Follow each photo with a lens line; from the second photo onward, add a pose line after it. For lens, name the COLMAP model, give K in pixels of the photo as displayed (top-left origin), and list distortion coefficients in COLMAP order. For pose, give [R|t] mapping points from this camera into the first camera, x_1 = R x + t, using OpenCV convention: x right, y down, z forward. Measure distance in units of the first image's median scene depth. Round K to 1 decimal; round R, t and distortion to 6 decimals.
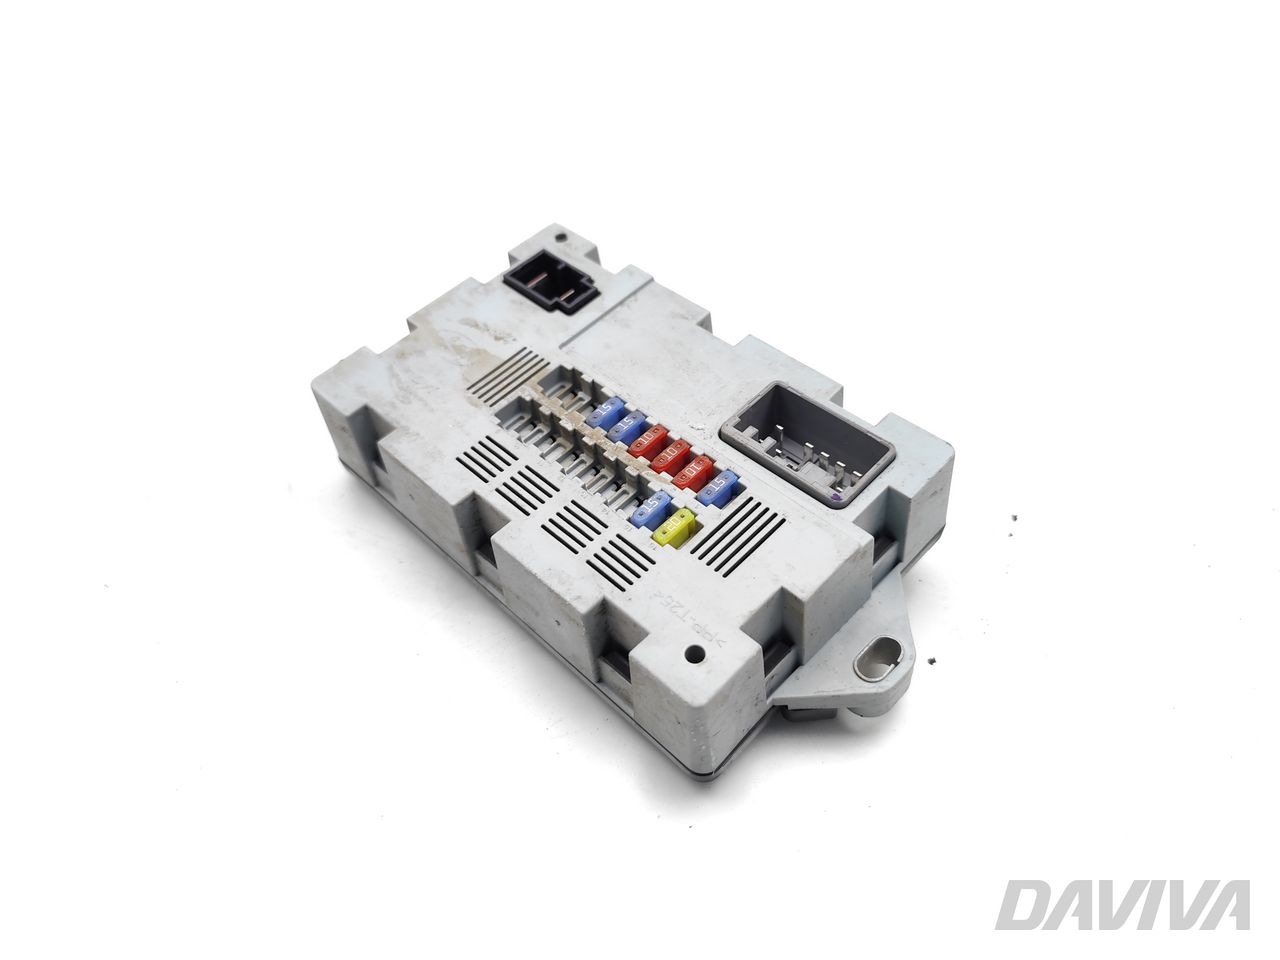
lens RADIAL K [[923.5, 0, 640.2], [0, 923.5, 518.3], [0, 0, 1]] dist [0.089384, 0.000089]
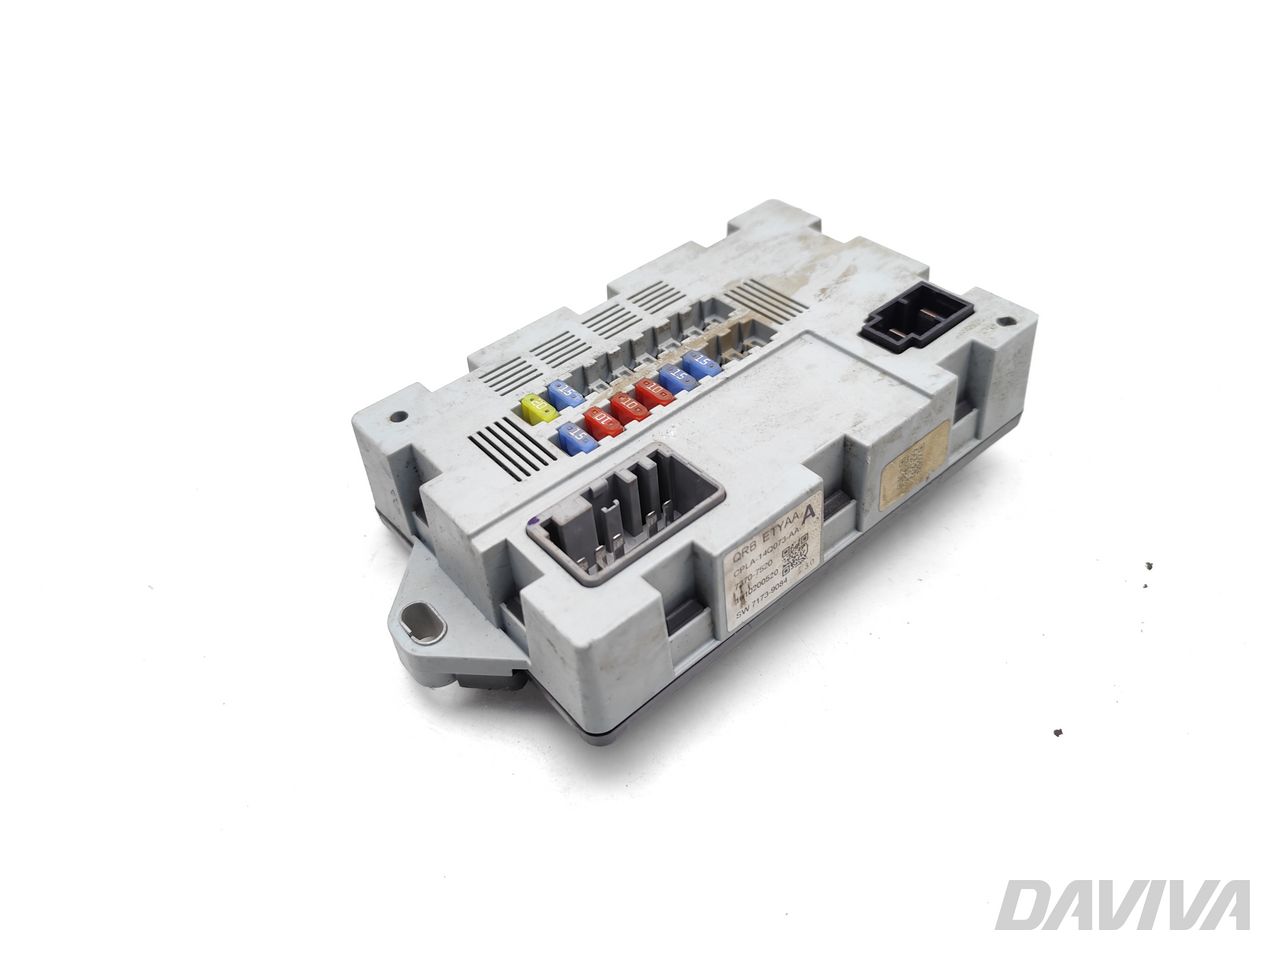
lens RADIAL K [[935.2, 0, 626.2], [0, 935.2, 481.7], [0, 0, 1]] dist [0.029013, -0.001357]
pose [[-0.097360, 0.760659, -0.641809, 0.655119], [-0.724444, 0.388013, 0.569761, -0.538113], [0.682424, 0.520426, 0.513278, 0.491682]]
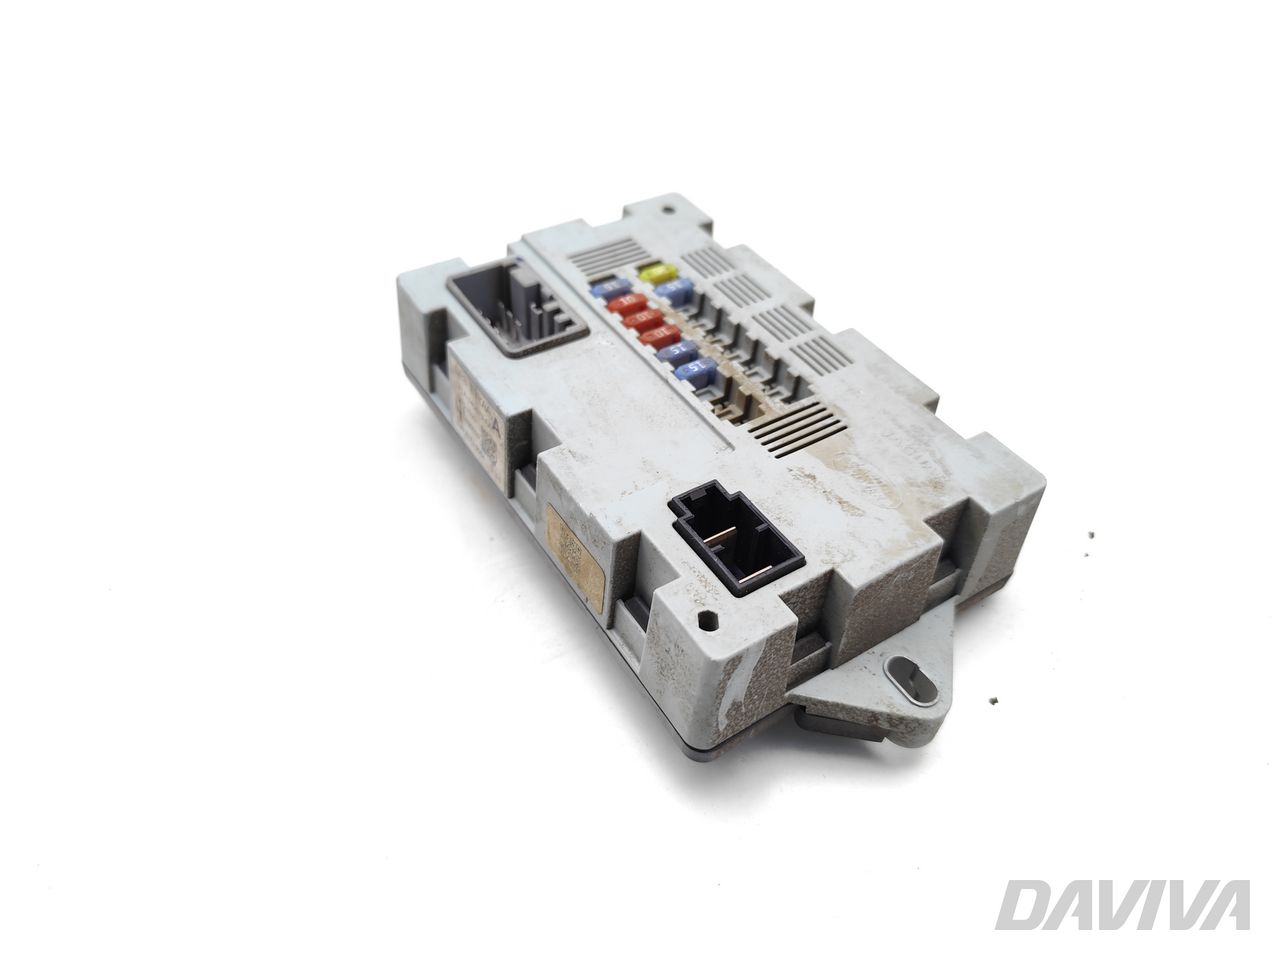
lens RADIAL K [[935.2, 0, 626.2], [0, 935.2, 481.7], [0, 0, 1]] dist [0.029013, -0.001357]
pose [[-0.974806, -0.125914, 0.184117, -0.152648], [0.198426, -0.112482, 0.973640, -1.027674], [-0.101885, 0.985644, 0.134632, 0.950722]]
